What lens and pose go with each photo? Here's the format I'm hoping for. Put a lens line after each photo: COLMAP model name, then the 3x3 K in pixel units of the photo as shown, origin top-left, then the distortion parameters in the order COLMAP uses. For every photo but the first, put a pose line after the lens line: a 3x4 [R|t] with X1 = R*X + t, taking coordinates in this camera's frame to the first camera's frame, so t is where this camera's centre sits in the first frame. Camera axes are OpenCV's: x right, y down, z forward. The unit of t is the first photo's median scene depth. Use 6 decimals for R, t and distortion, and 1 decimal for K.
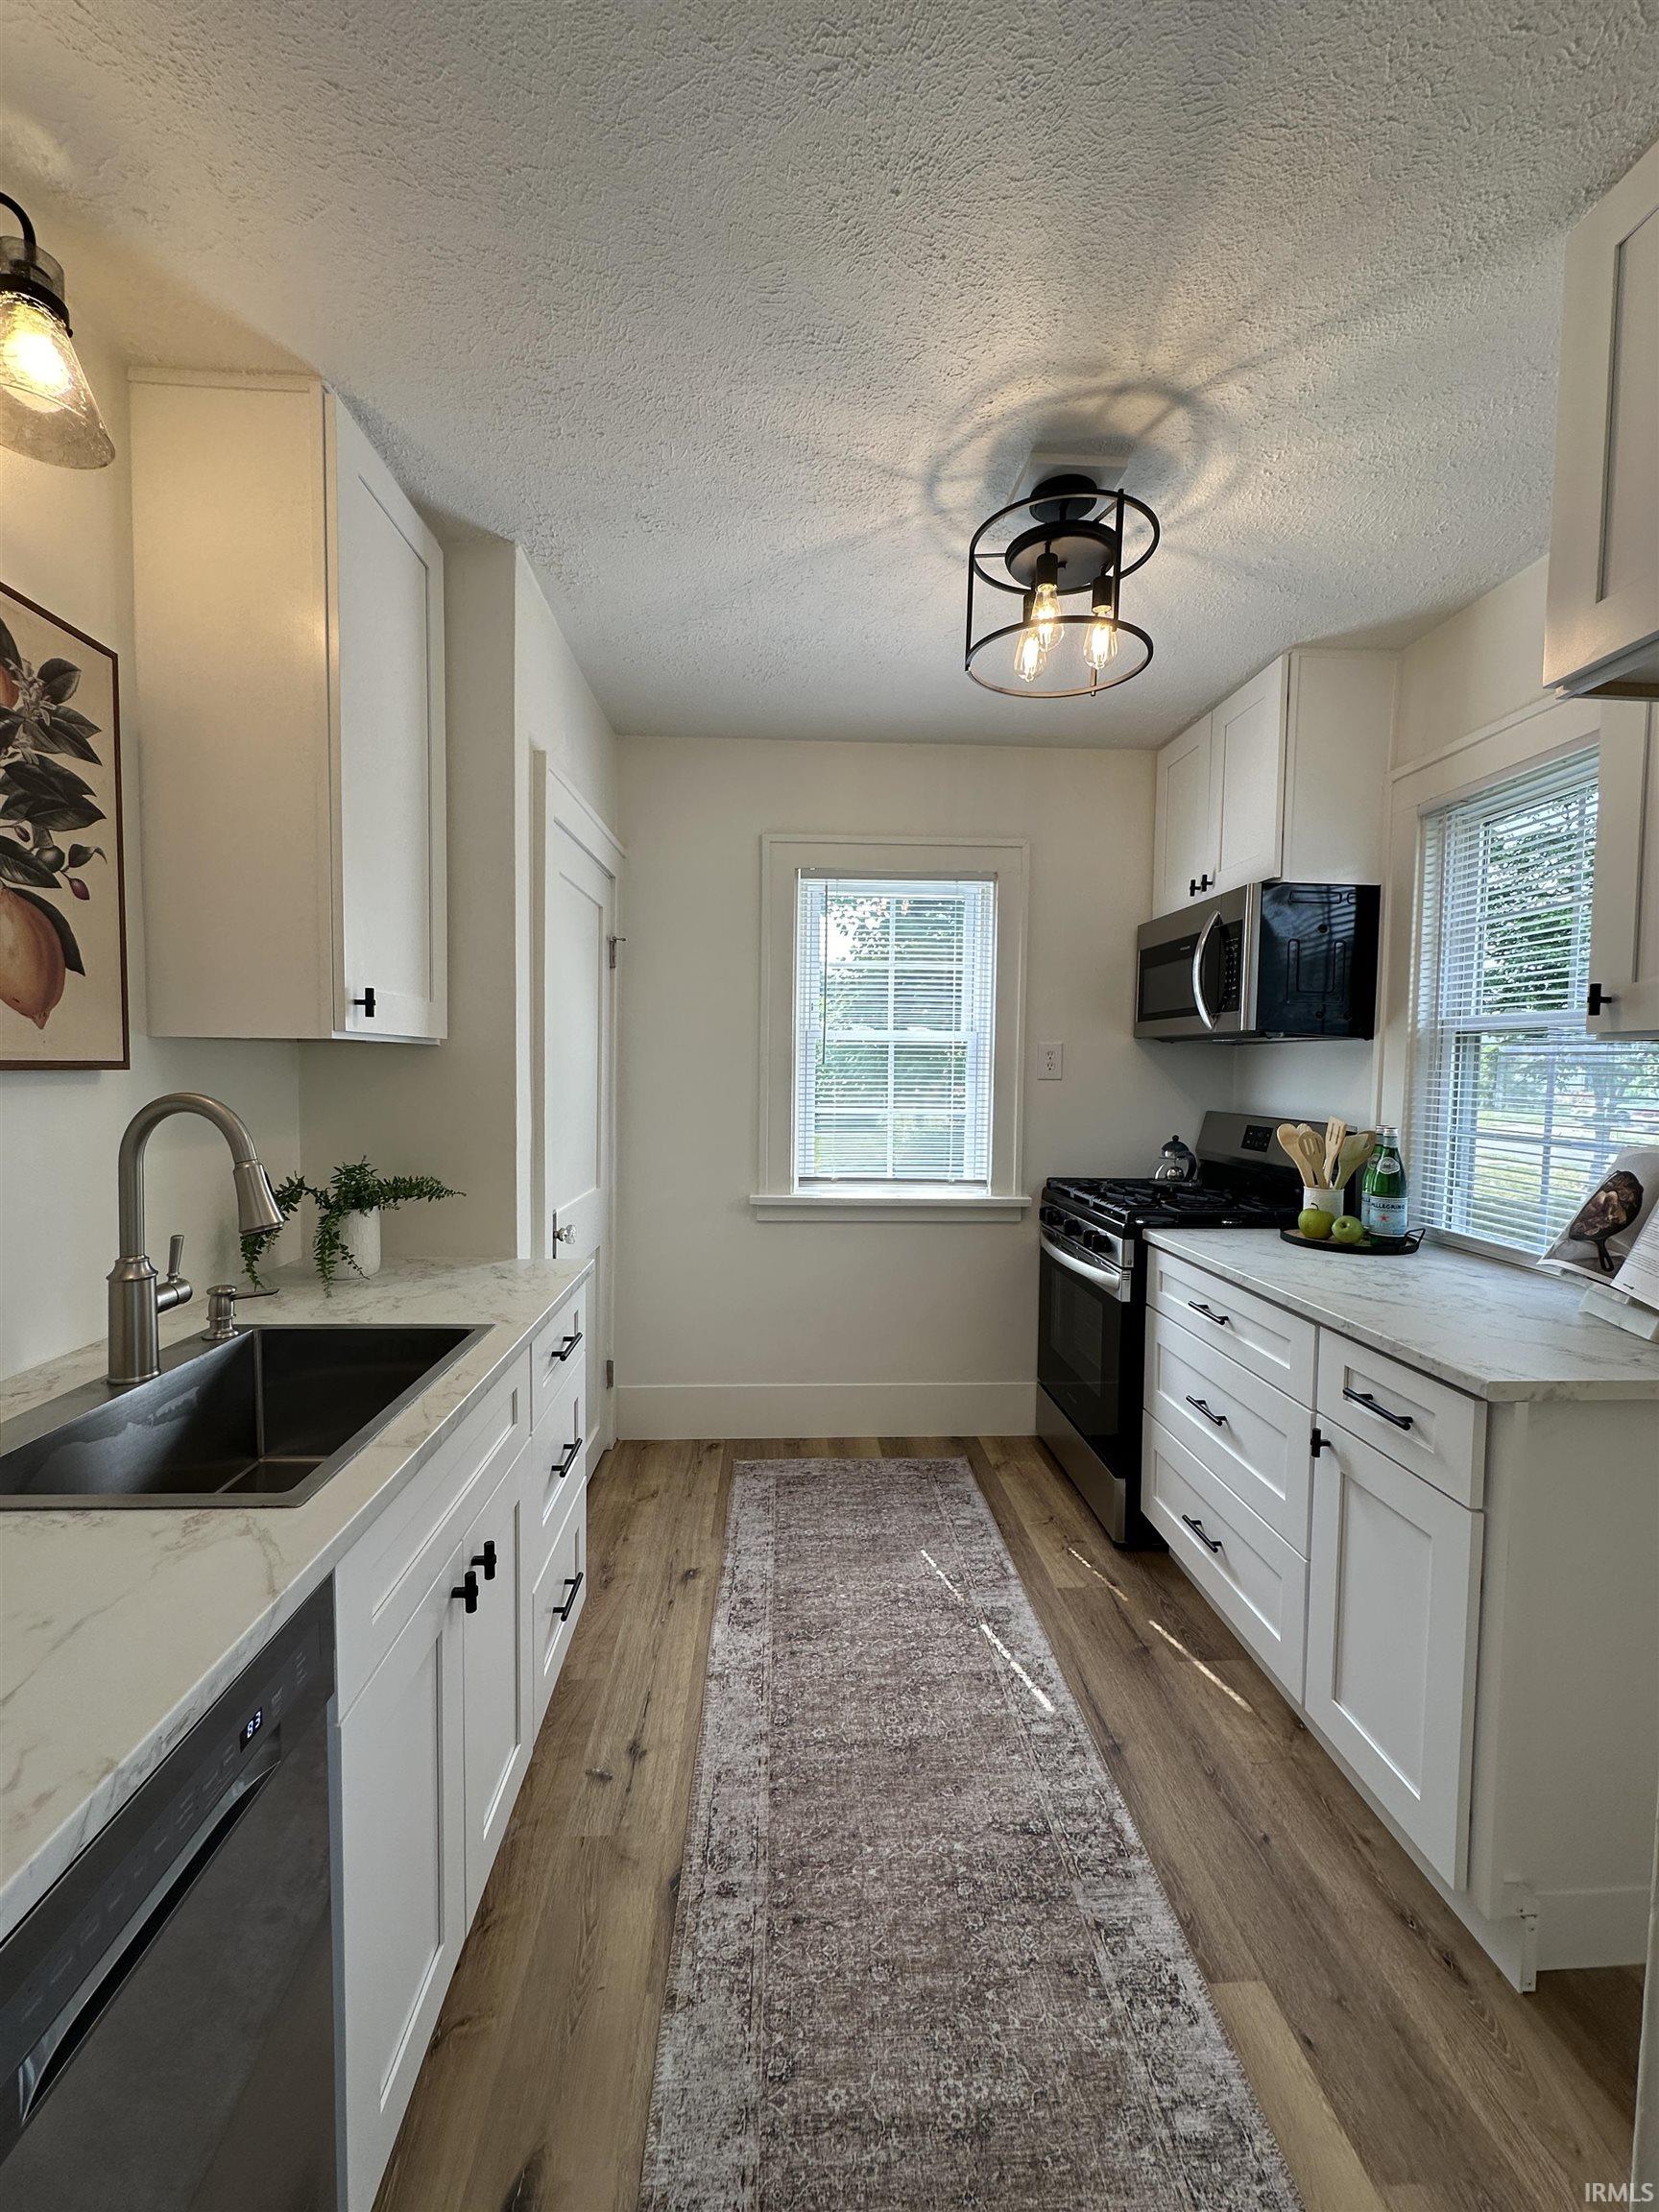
lens RADIAL K [[882.0, 0, 823.3], [0, 882.0, 1142.2], [0, 0, 1]] dist [-0.004905, 0.001328]
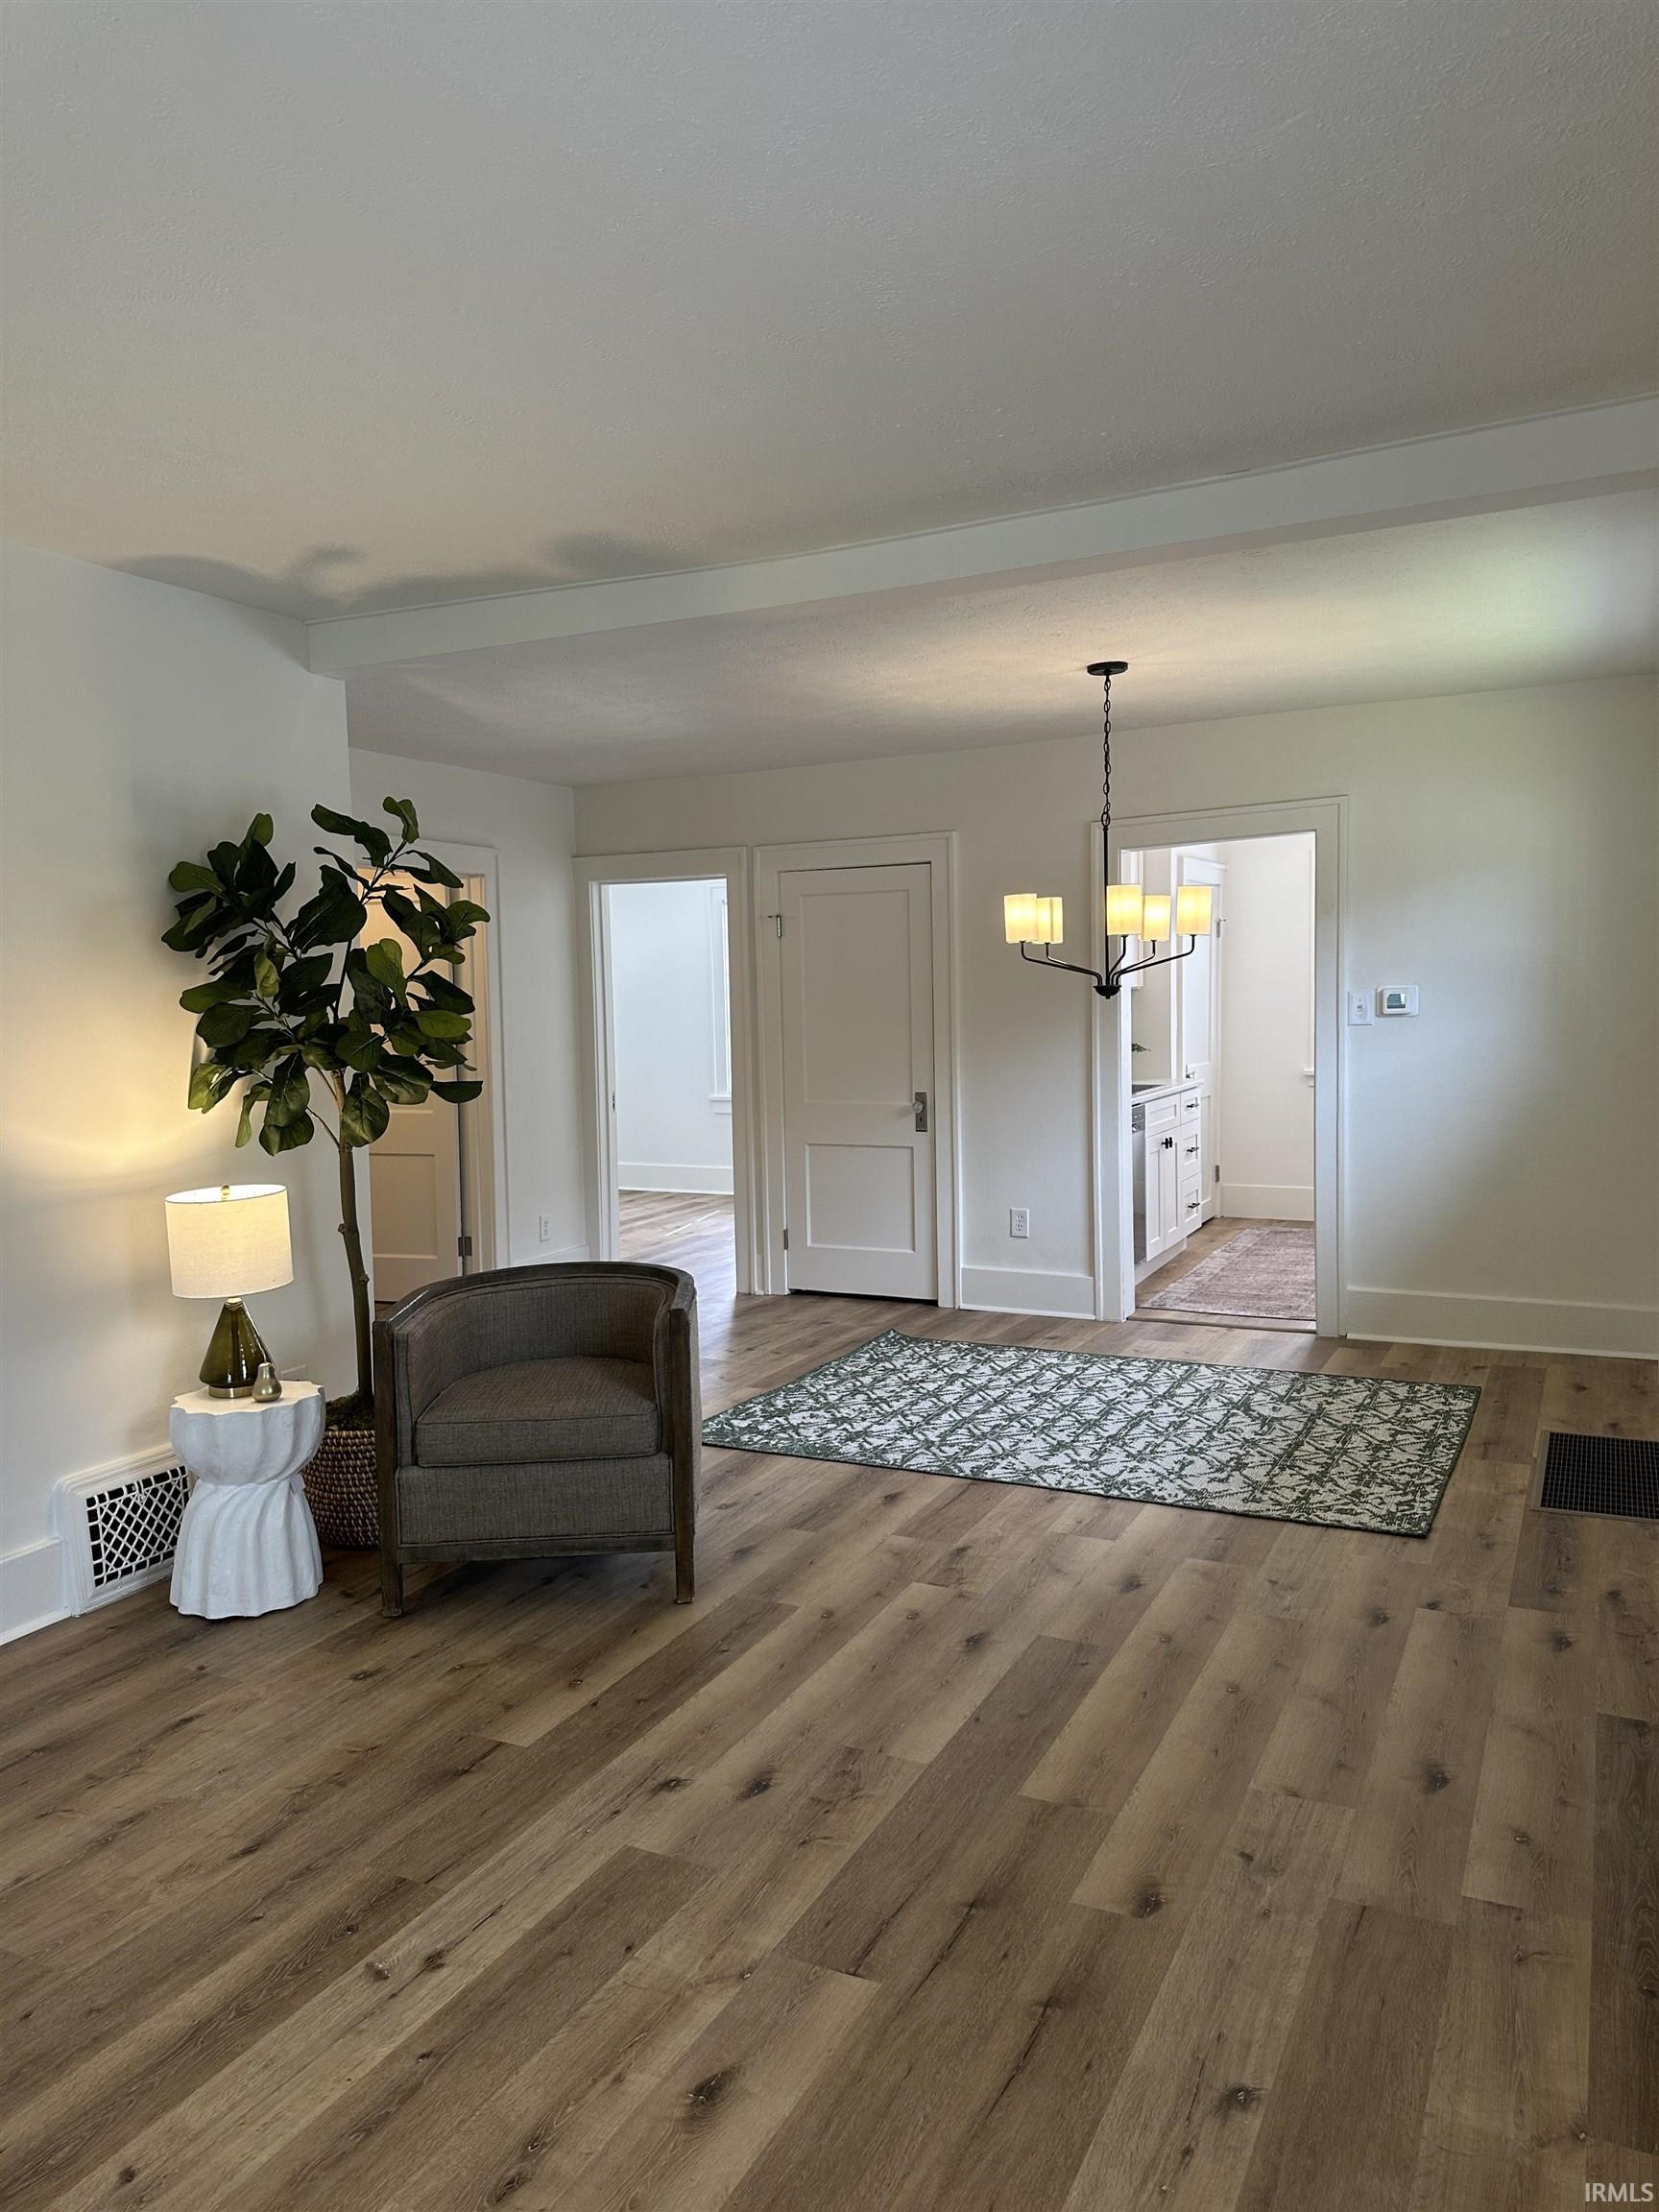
lens RADIAL K [[1543.2, 0, 819.3], [0, 1543.2, 1084.0], [0, 0, 1]] dist [0.084311, -0.087086]
pose [[0.868429, -0.010984, -0.495692, 0.991755], [-0.001626, 0.999686, -0.025001, 0.282526], [0.495811, 0.022517, 0.868138, -3.412274]]
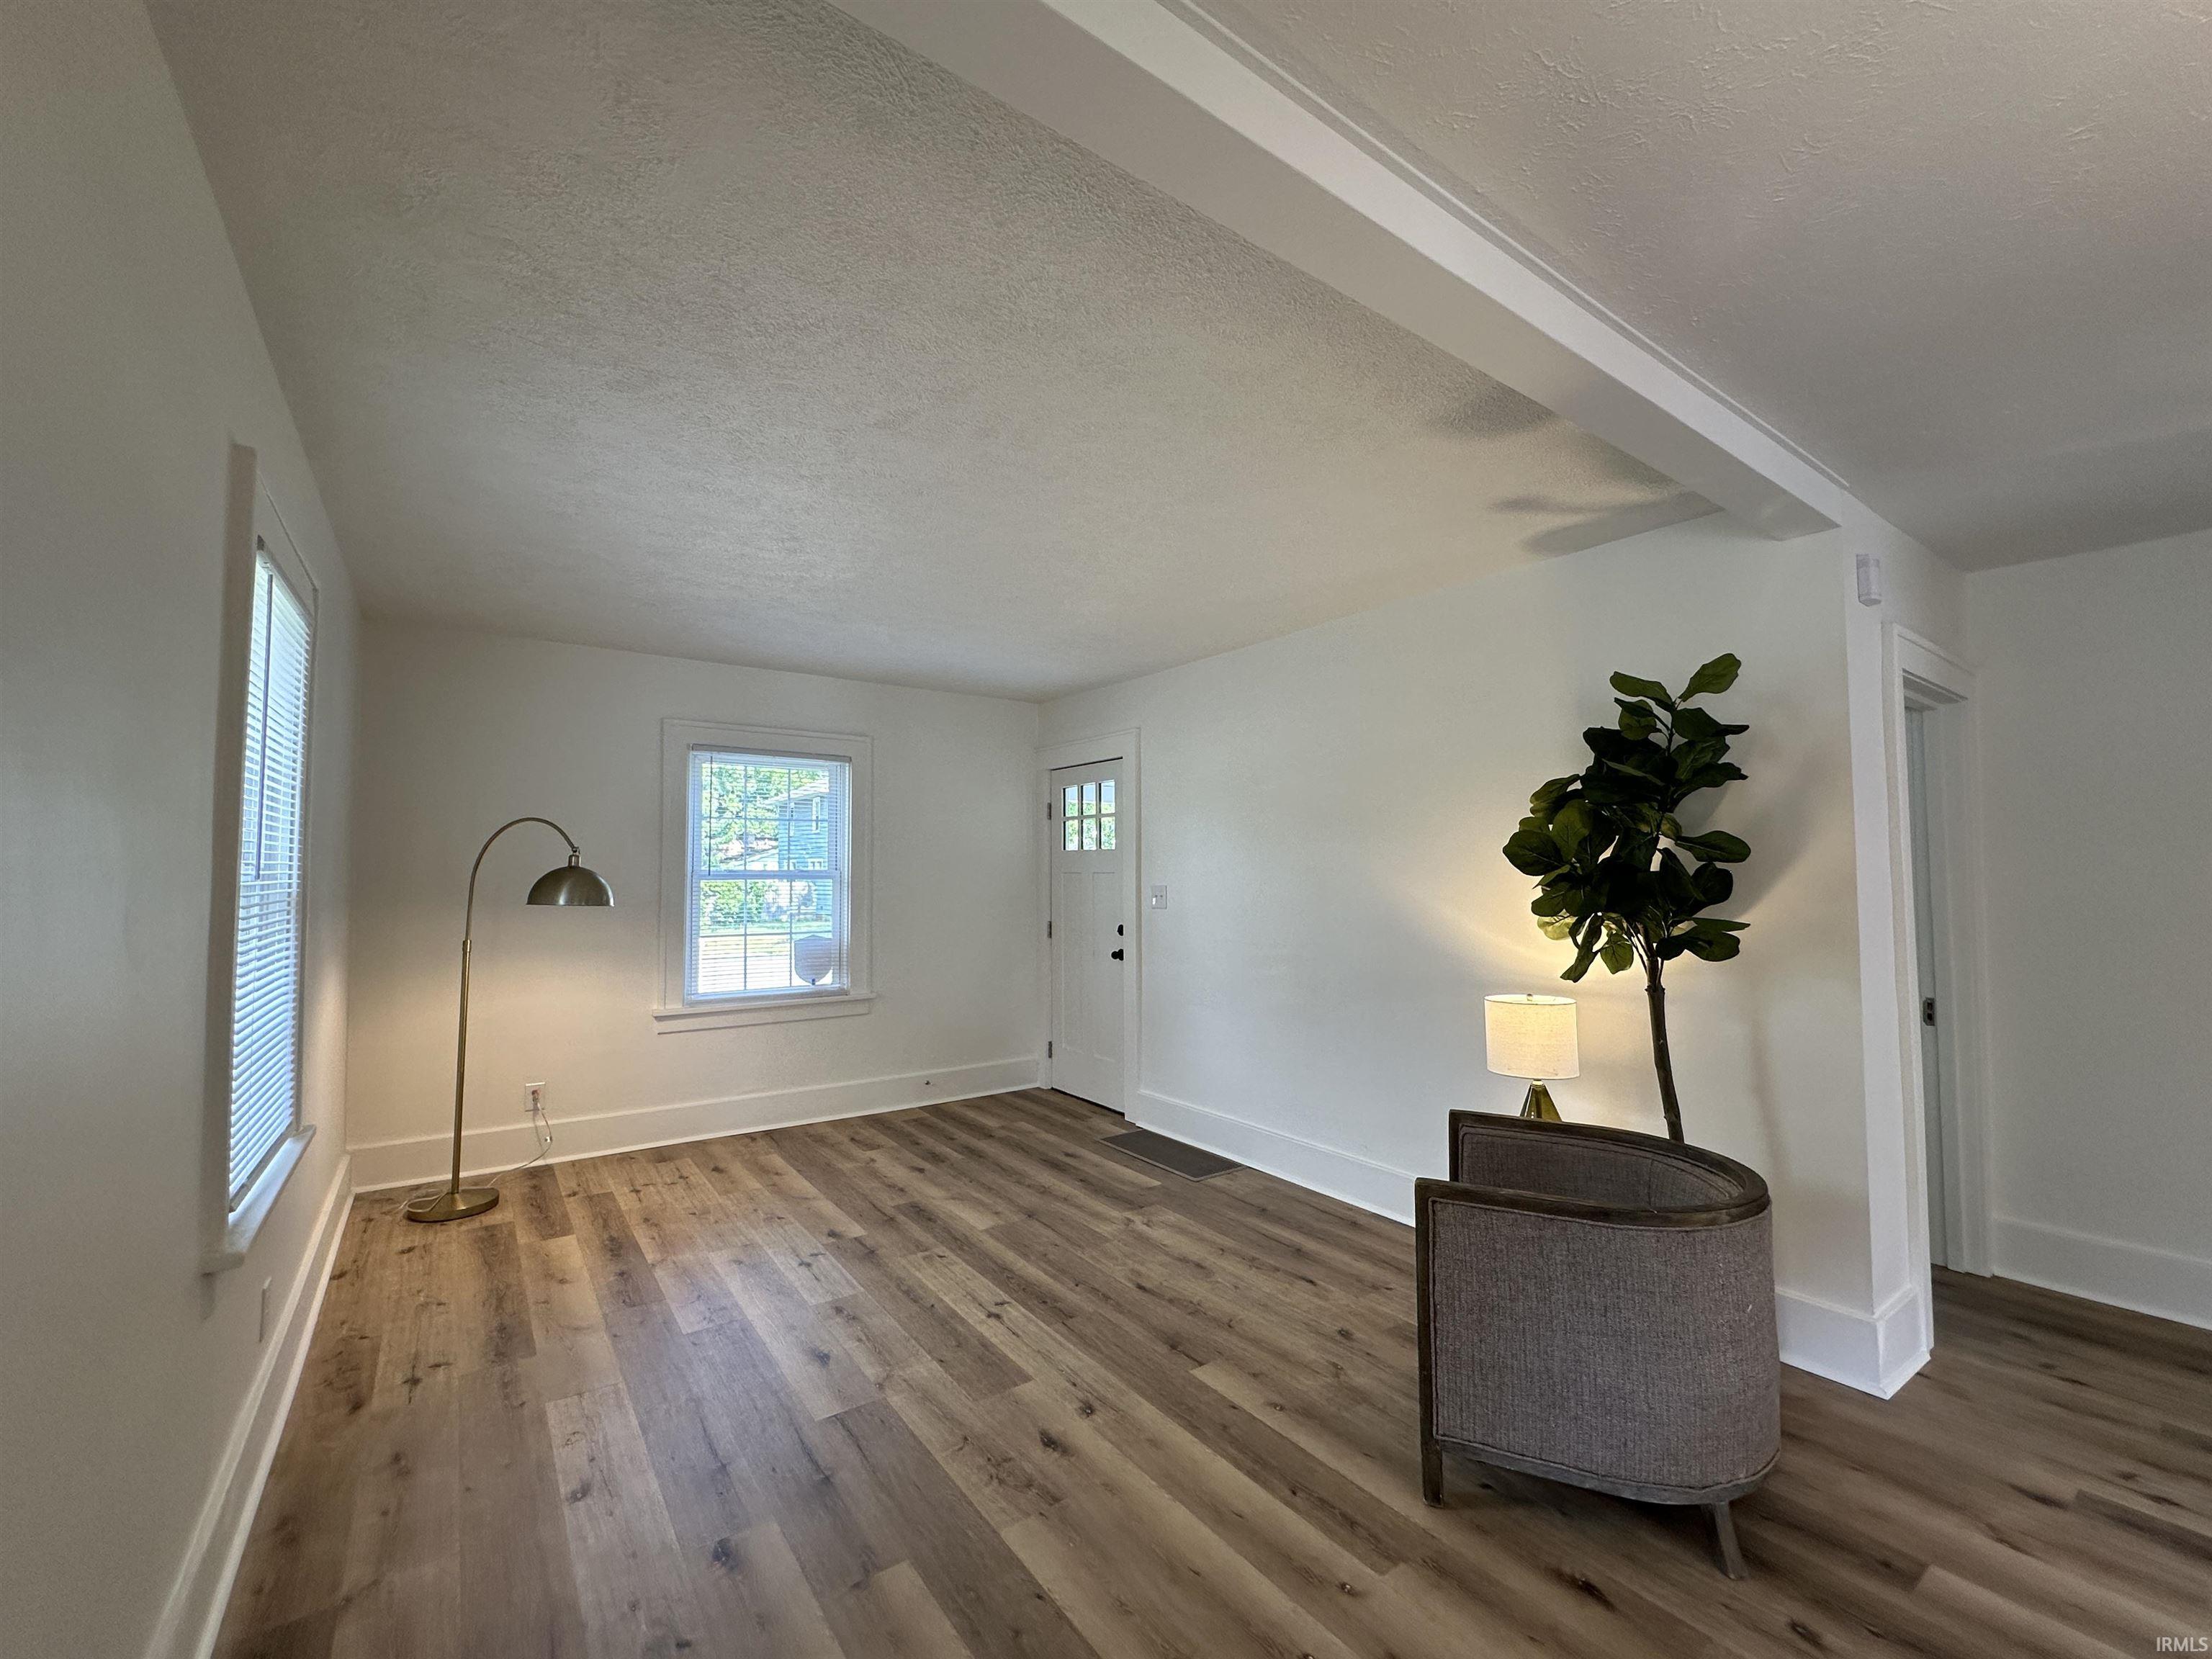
lens RADIAL K [[882.0, 0, 1088.3], [0, 882.0, 833.3], [0, 0, 1]] dist [-0.004905, 0.001328]
pose [[-0.836372, -0.049125, -0.545956, 0.795146], [-0.069467, 0.997445, 0.016670, 0.109400], [0.543742, 0.051868, -0.837648, -1.093208]]
